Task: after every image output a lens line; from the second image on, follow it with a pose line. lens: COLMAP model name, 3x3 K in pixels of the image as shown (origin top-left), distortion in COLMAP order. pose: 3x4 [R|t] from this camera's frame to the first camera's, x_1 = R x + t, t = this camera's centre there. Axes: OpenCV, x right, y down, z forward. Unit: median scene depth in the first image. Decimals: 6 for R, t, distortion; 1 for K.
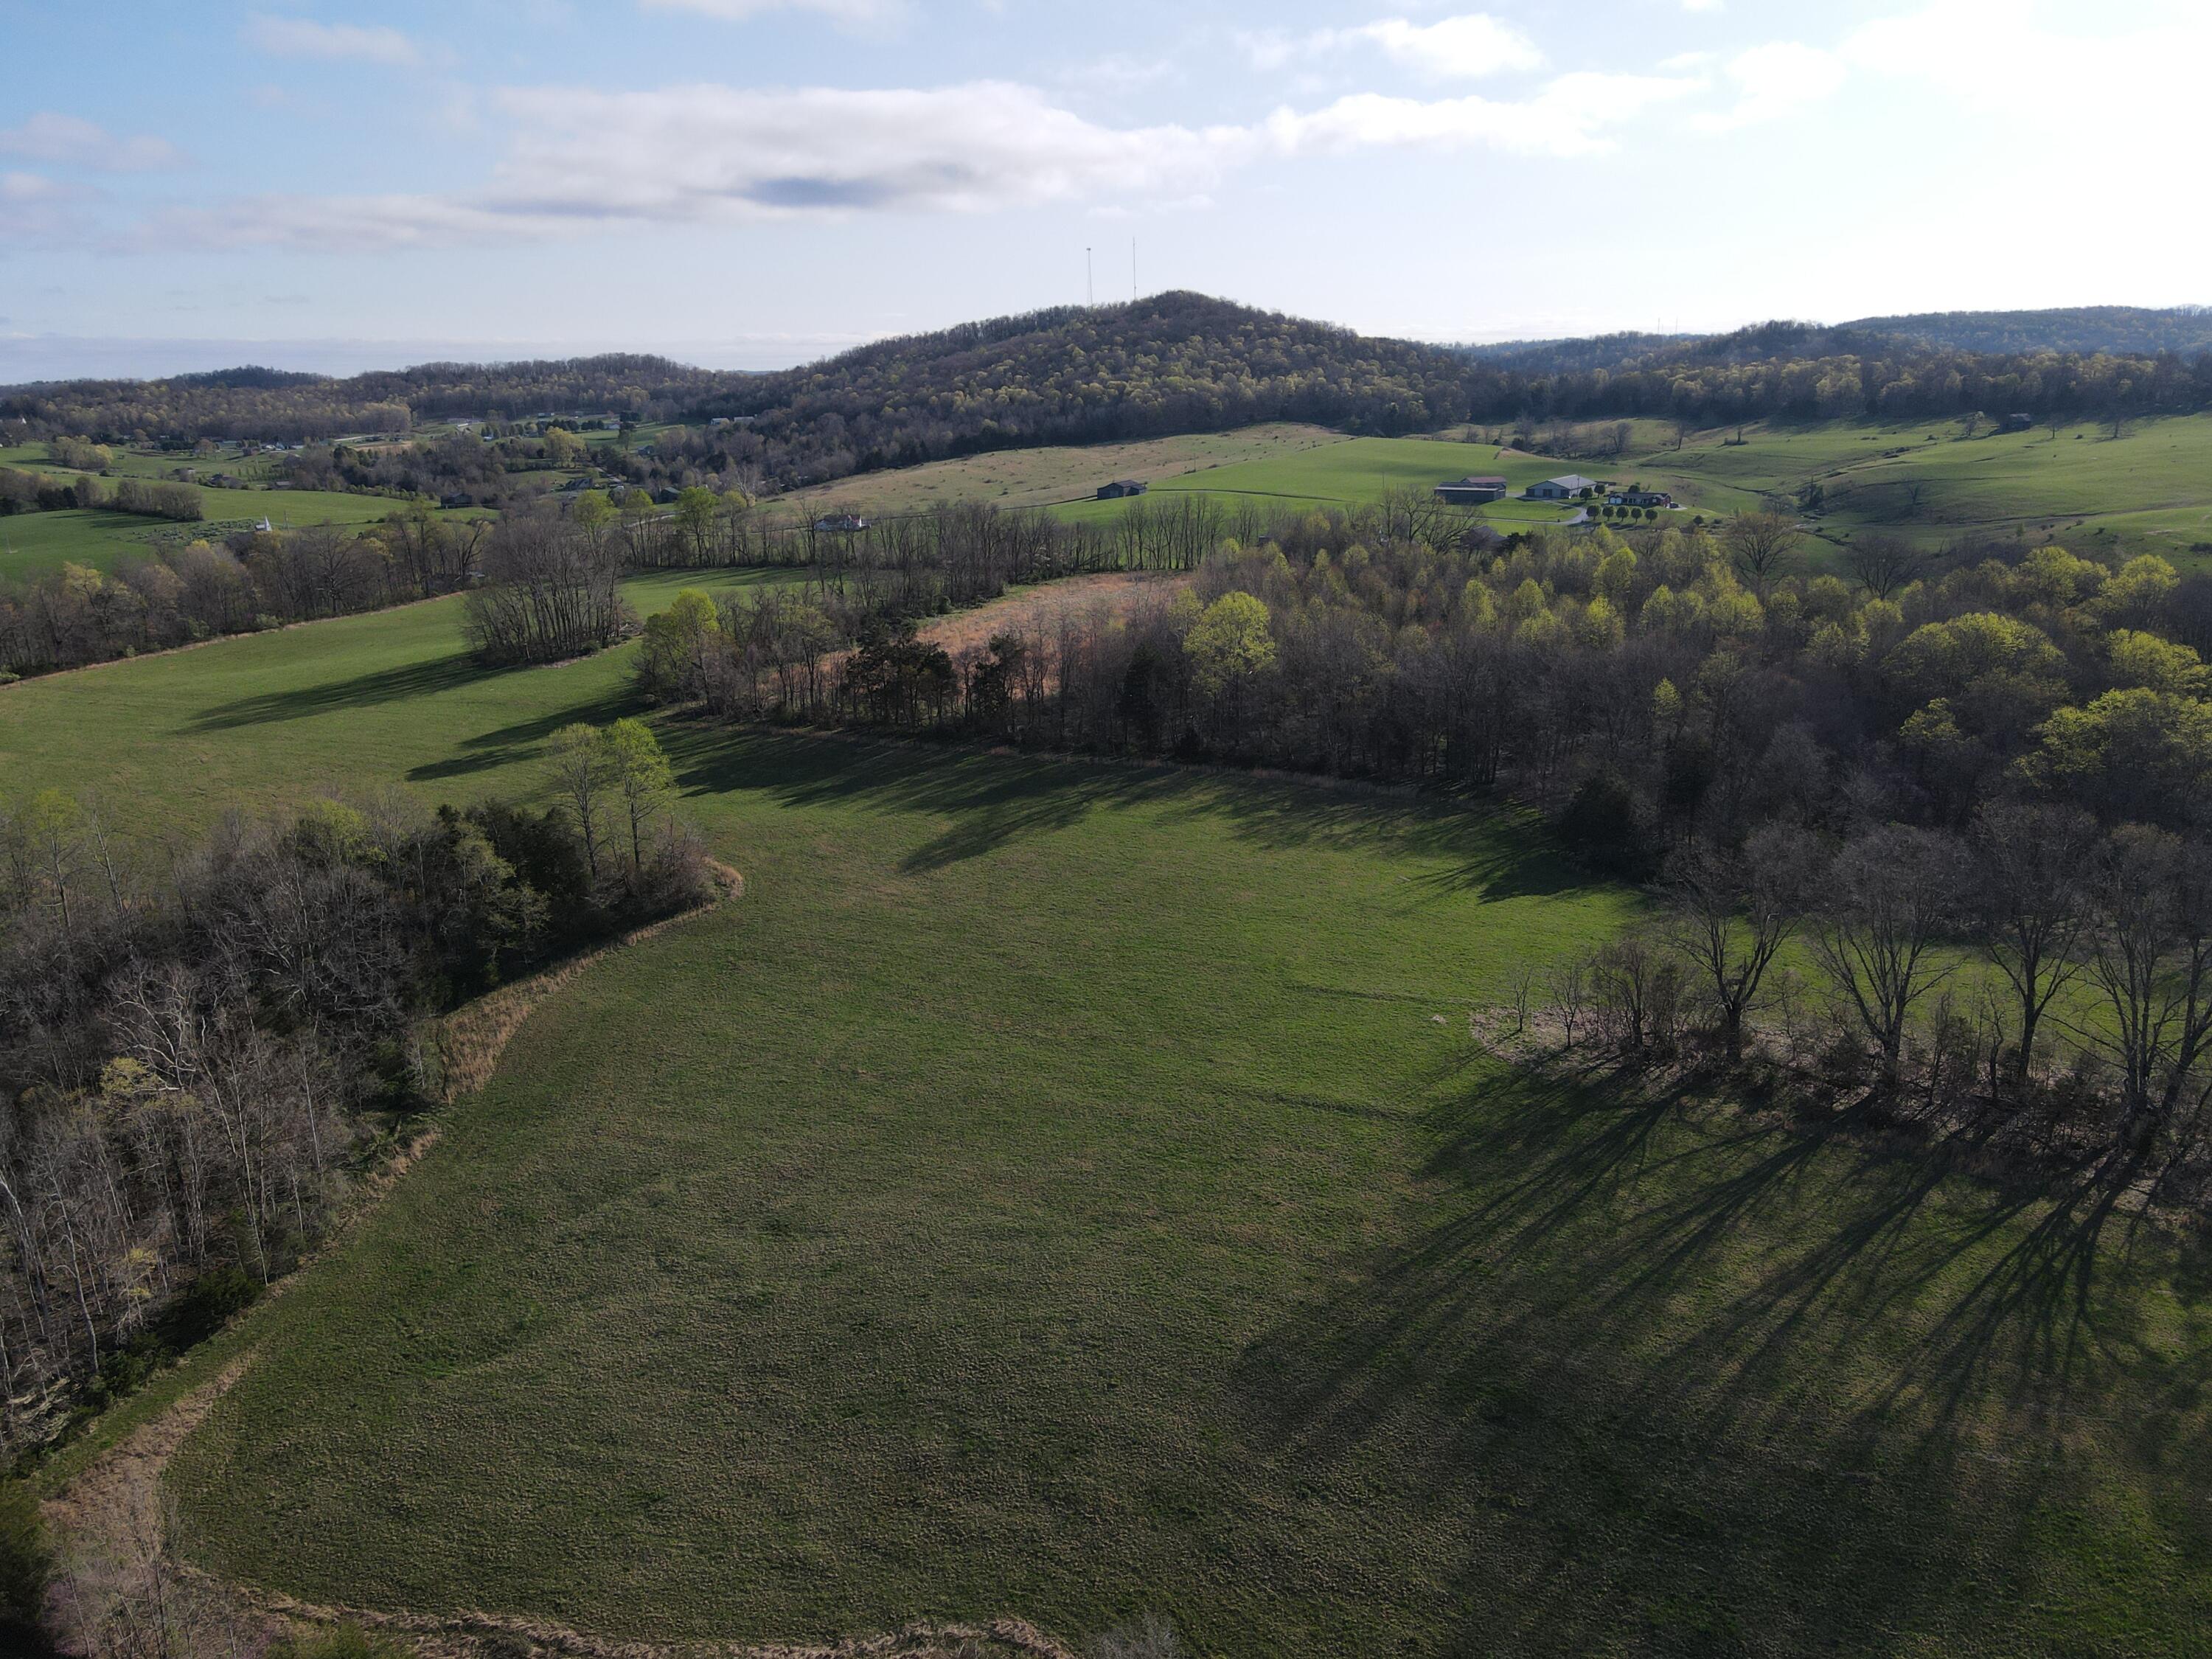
lens RADIAL K [[1639.3, 0, 1103.6], [0, 1639.3, 831.8], [0, 0, 1]] dist [-0.002454, 0.037200]
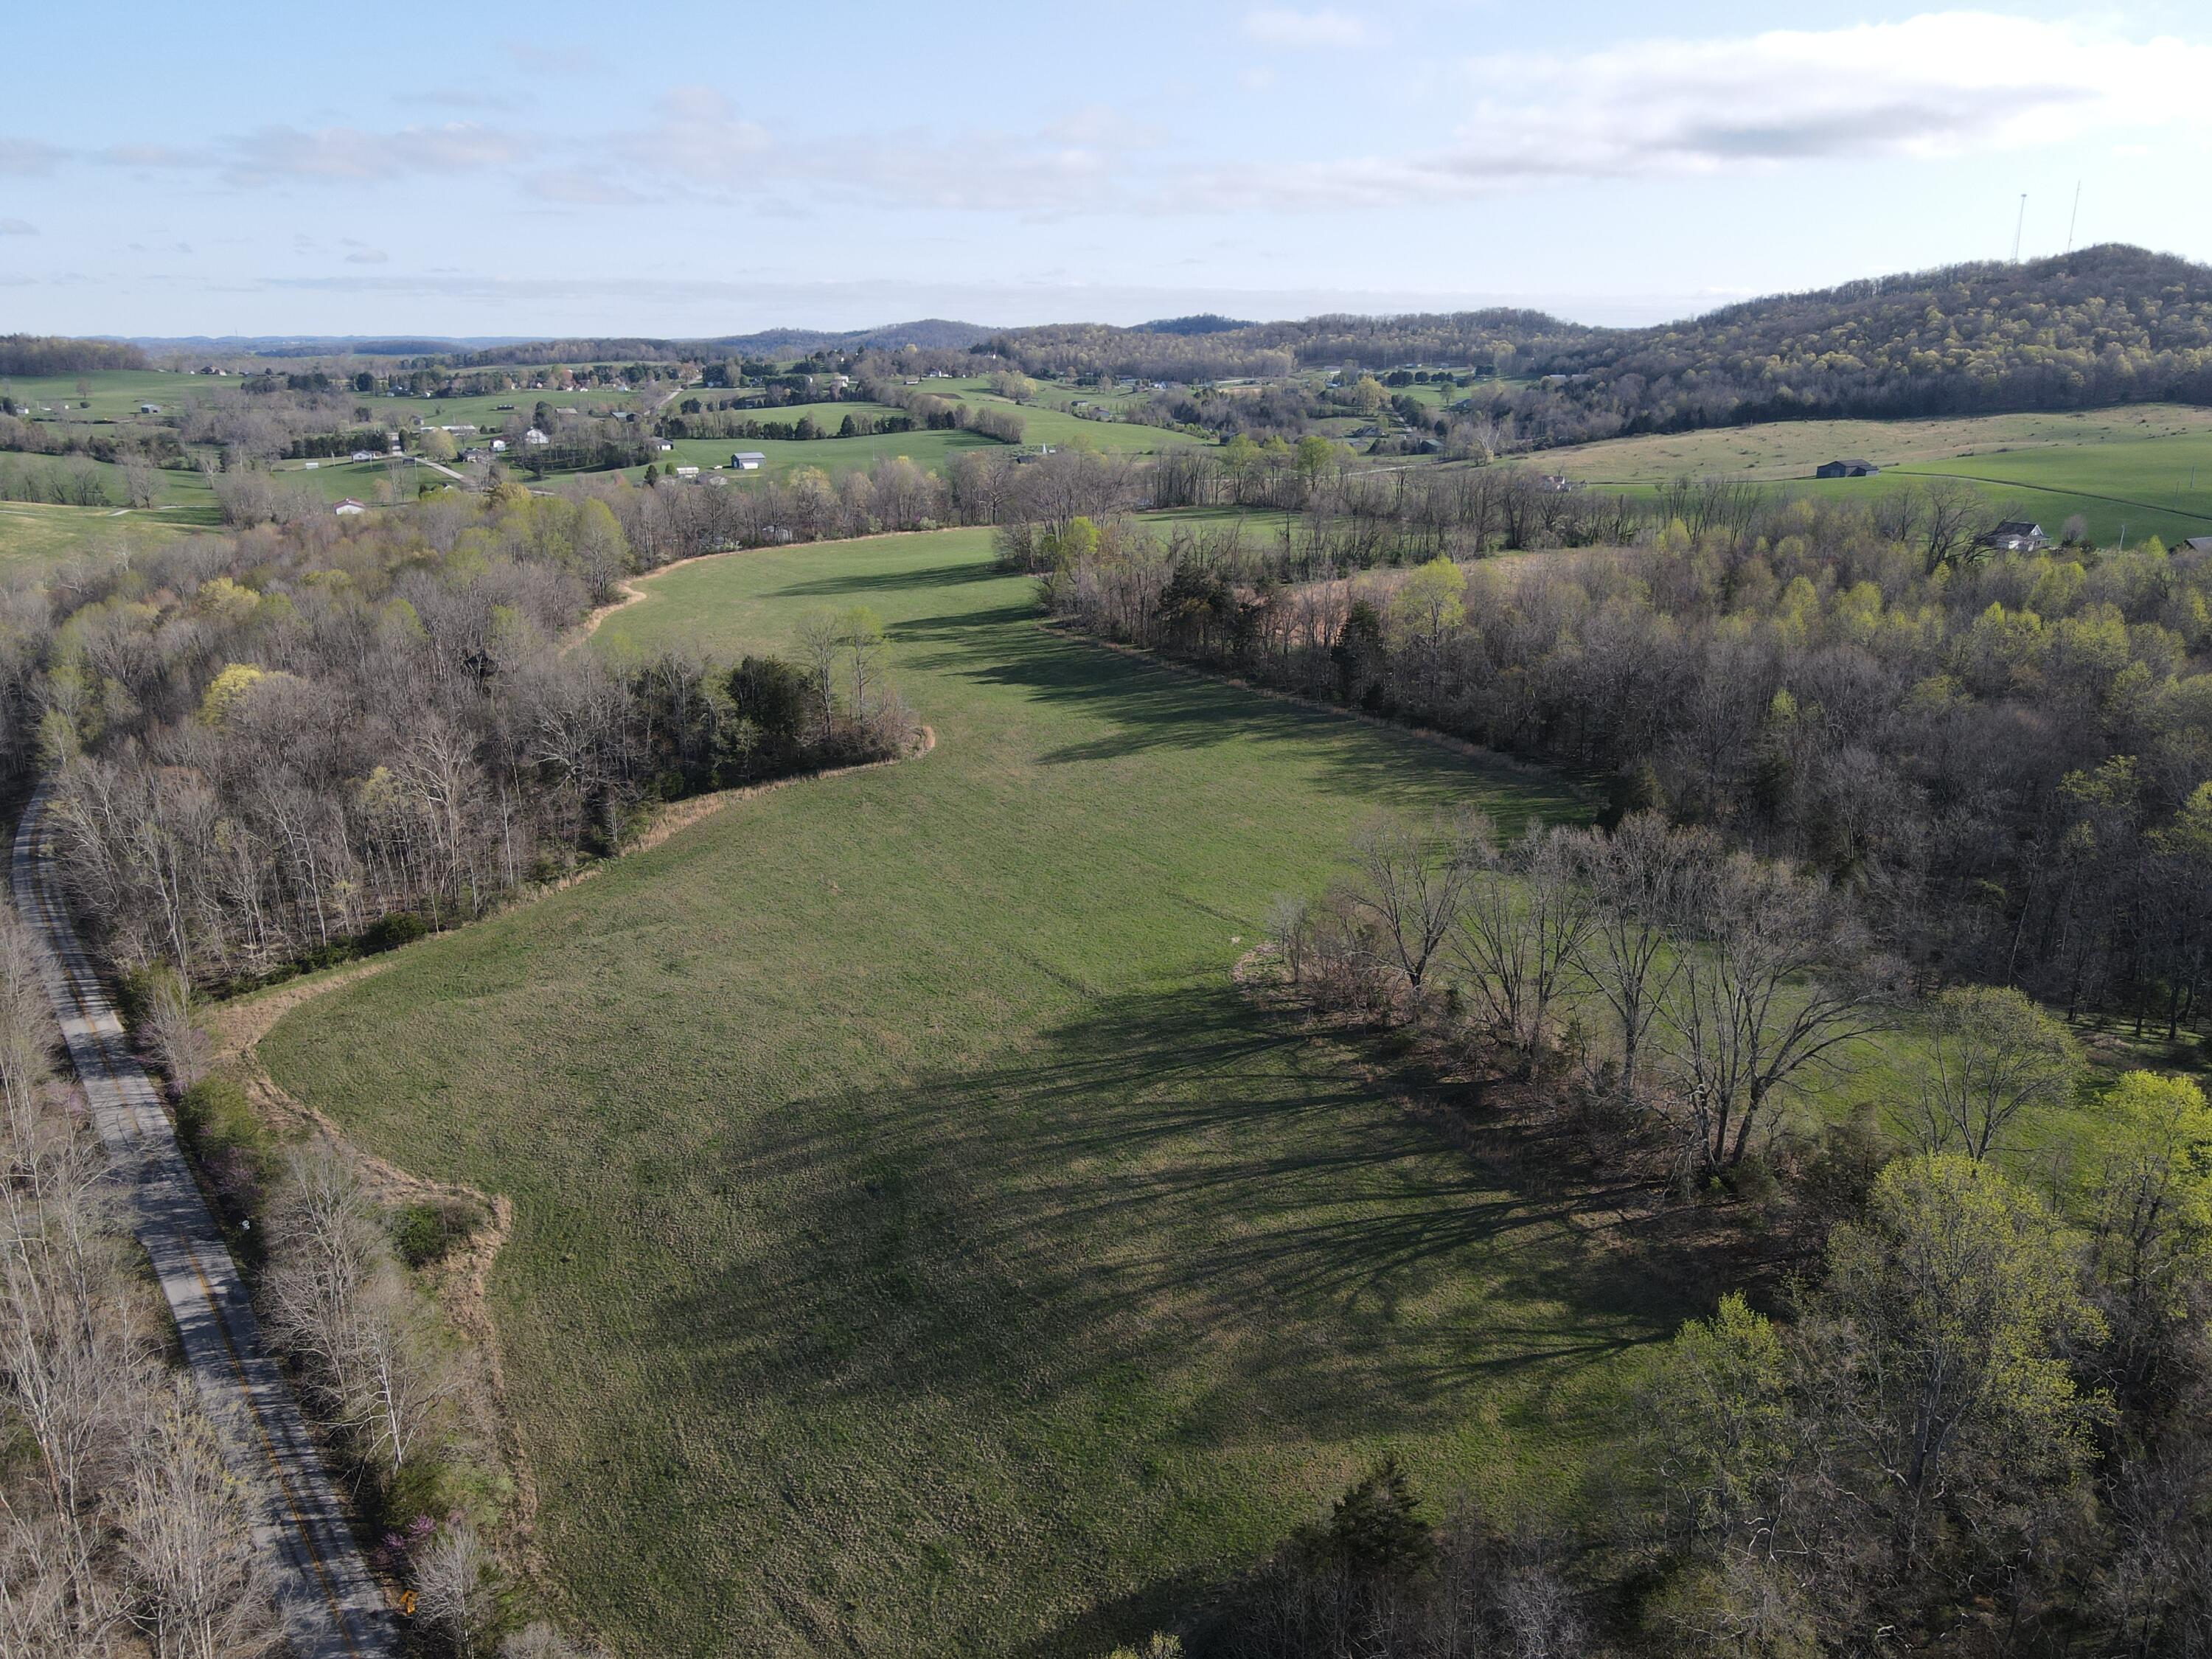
lens RADIAL K [[1638.8, 0, 1096.1], [0, 1638.8, 825.4], [0, 0, 1]] dist [-0.008710, 0.044407]
pose [[0.849920, 0.175942, -0.496669, 0.105310], [-0.164540, 0.984089, 0.067040, -0.003261], [0.500562, 0.024744, 0.865347, -0.000704]]
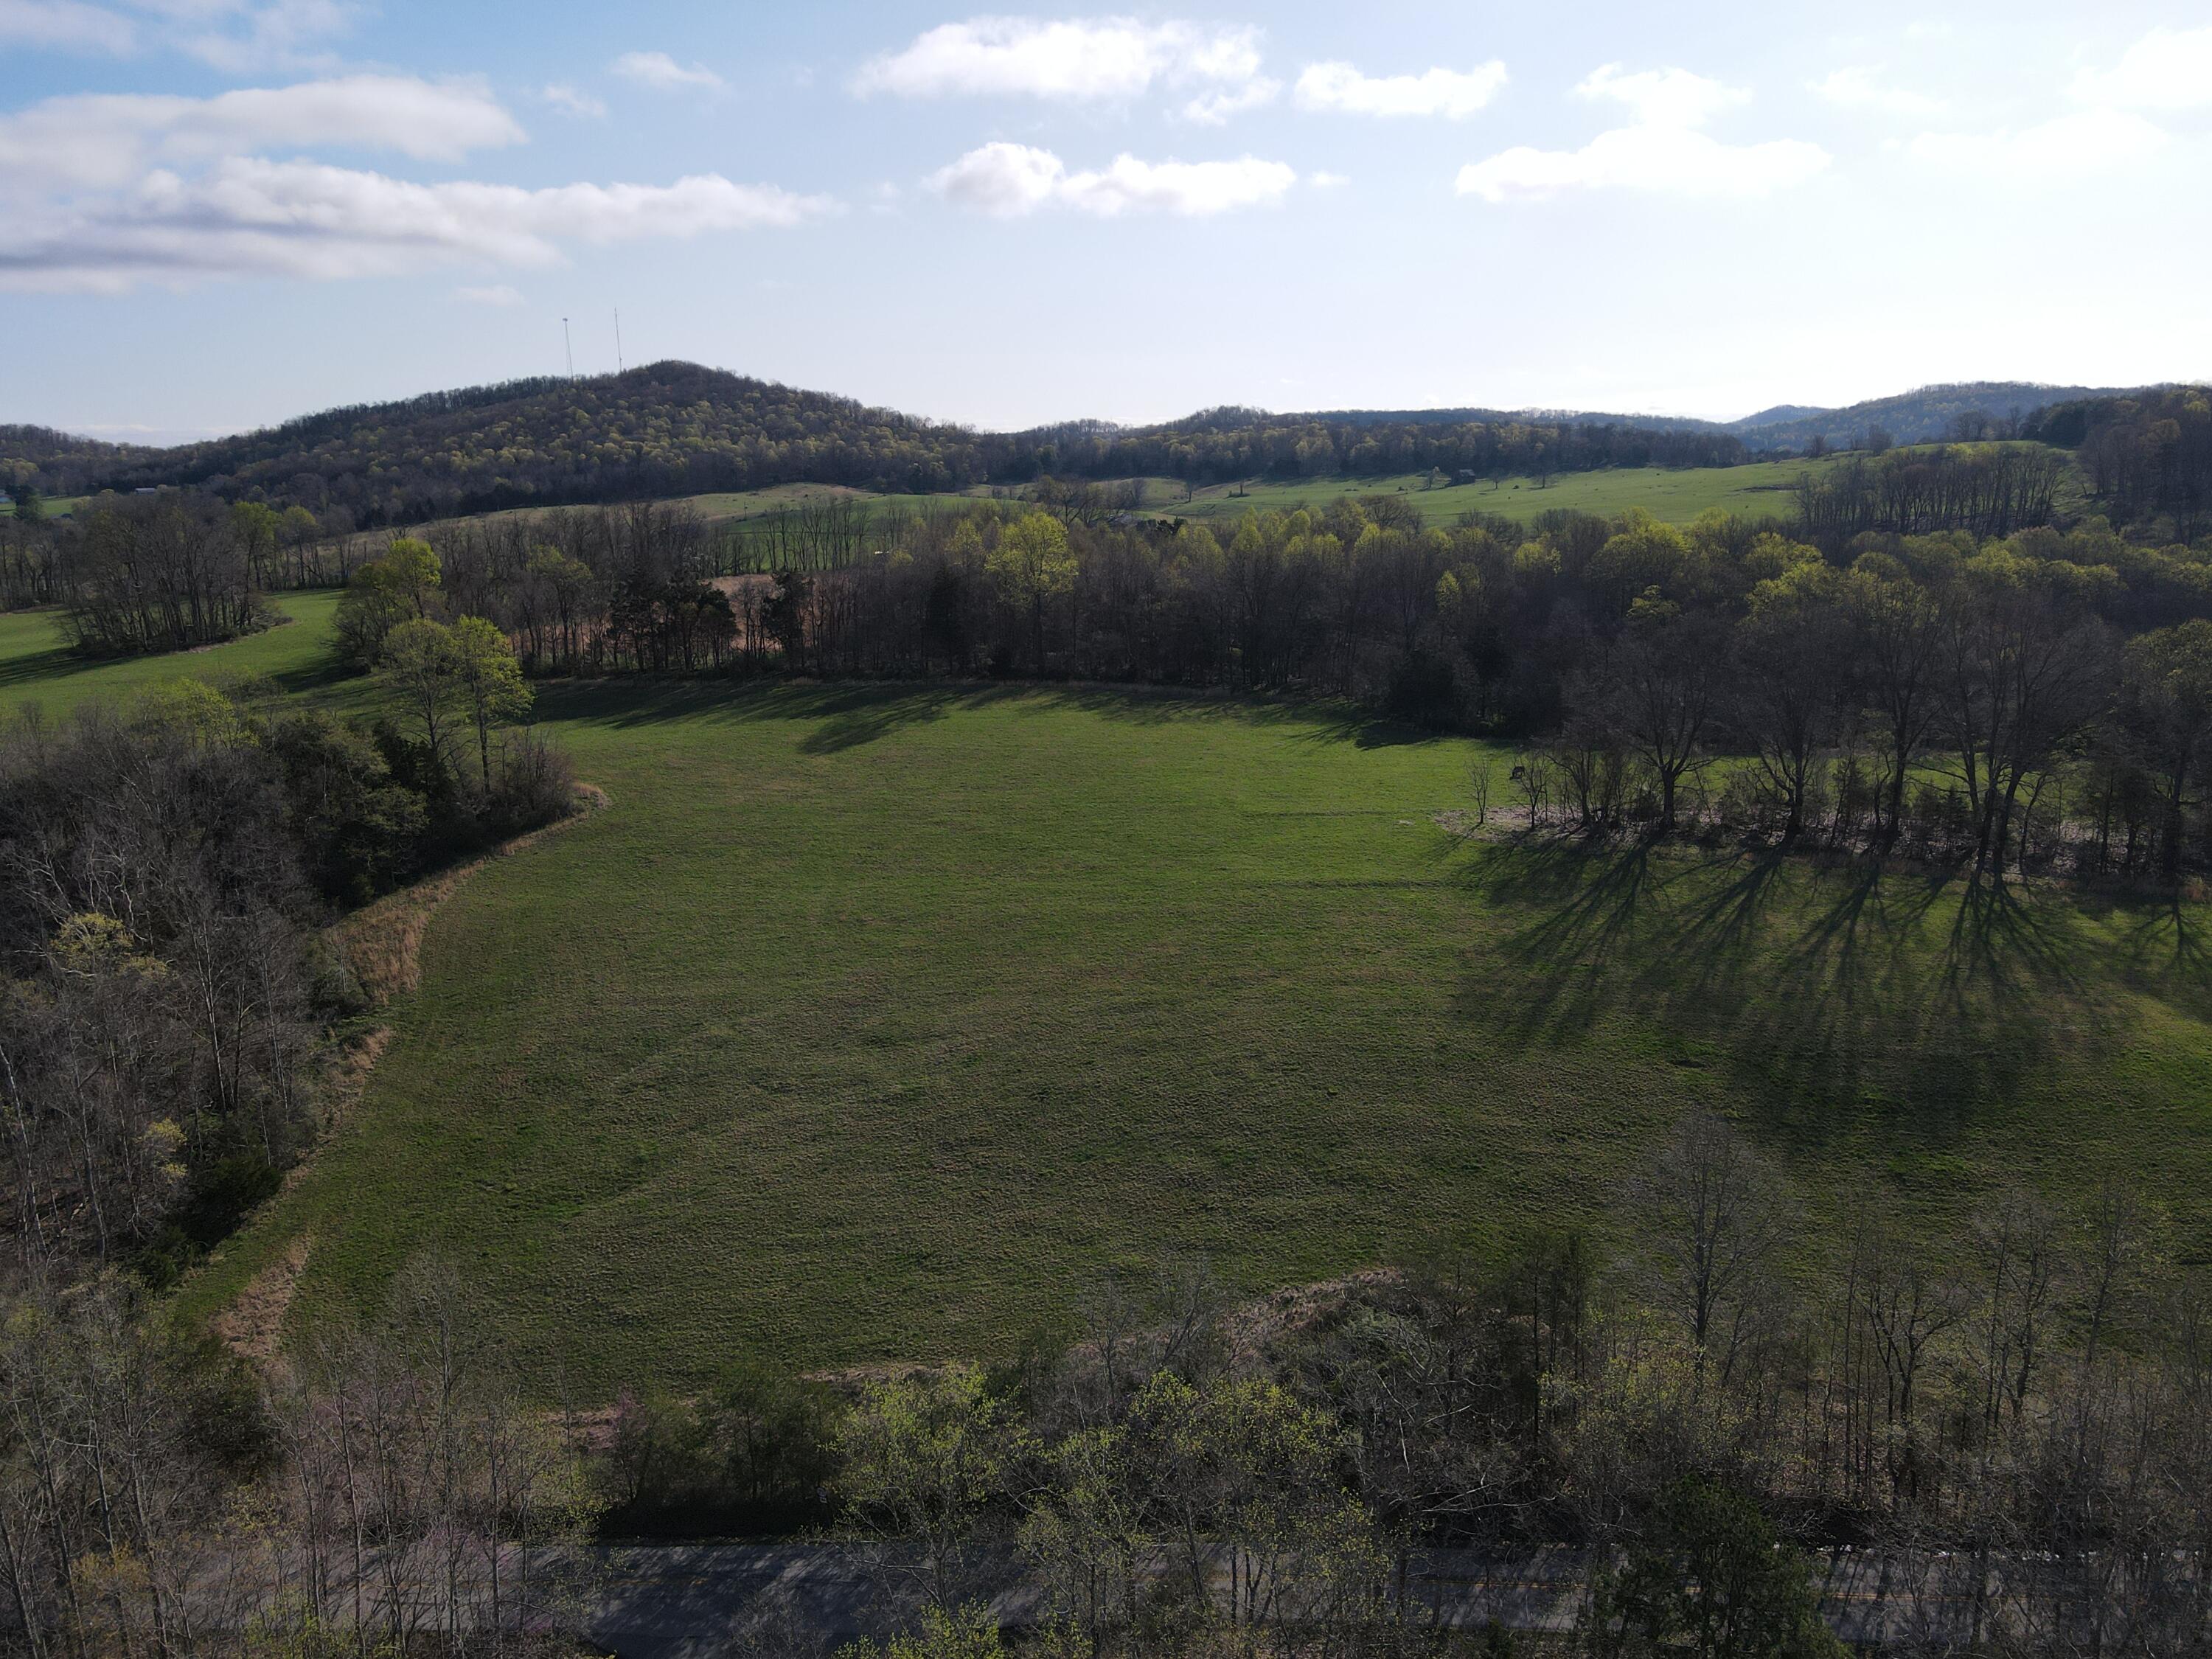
lens RADIAL K [[1639.3, 0, 1103.6], [0, 1639.3, 831.8], [0, 0, 1]] dist [-0.002454, 0.037200]
pose [[0.947290, -0.065711, 0.313566, -0.050748], [0.083861, 0.995473, -0.044736, 0.024239], [-0.309207, 0.068674, 0.948512, 0.007590]]
